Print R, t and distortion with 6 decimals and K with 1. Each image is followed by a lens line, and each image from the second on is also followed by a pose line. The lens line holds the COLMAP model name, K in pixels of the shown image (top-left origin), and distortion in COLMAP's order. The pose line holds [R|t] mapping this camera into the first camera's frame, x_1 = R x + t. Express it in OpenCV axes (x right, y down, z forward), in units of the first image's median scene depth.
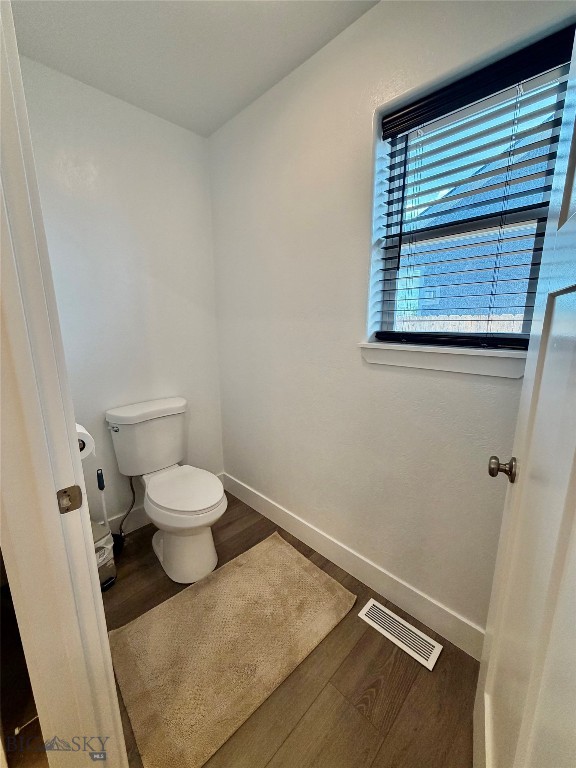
lens RADIAL K [[306.6, 0, 286.7], [0, 306.6, 380.2], [0, 0, 1]] dist [-0.000144, 0.000533]
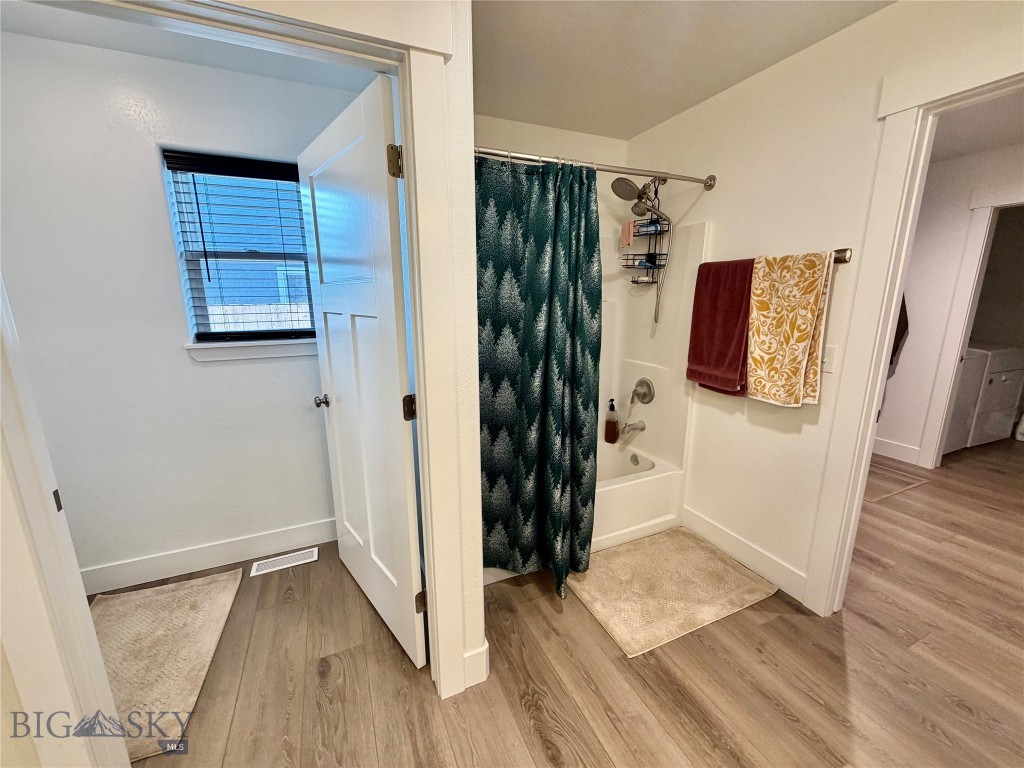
lens RADIAL K [[408.9, 0, 508.8], [0, 408.9, 382.4], [0, 0, 1]] dist [-0.000144, 0.000533]
pose [[0.358430, -0.196268, 0.912692, -0.712801], [0.187335, 0.972886, 0.135643, 0.025562], [-0.914567, 0.122361, 0.385480, -0.604700]]
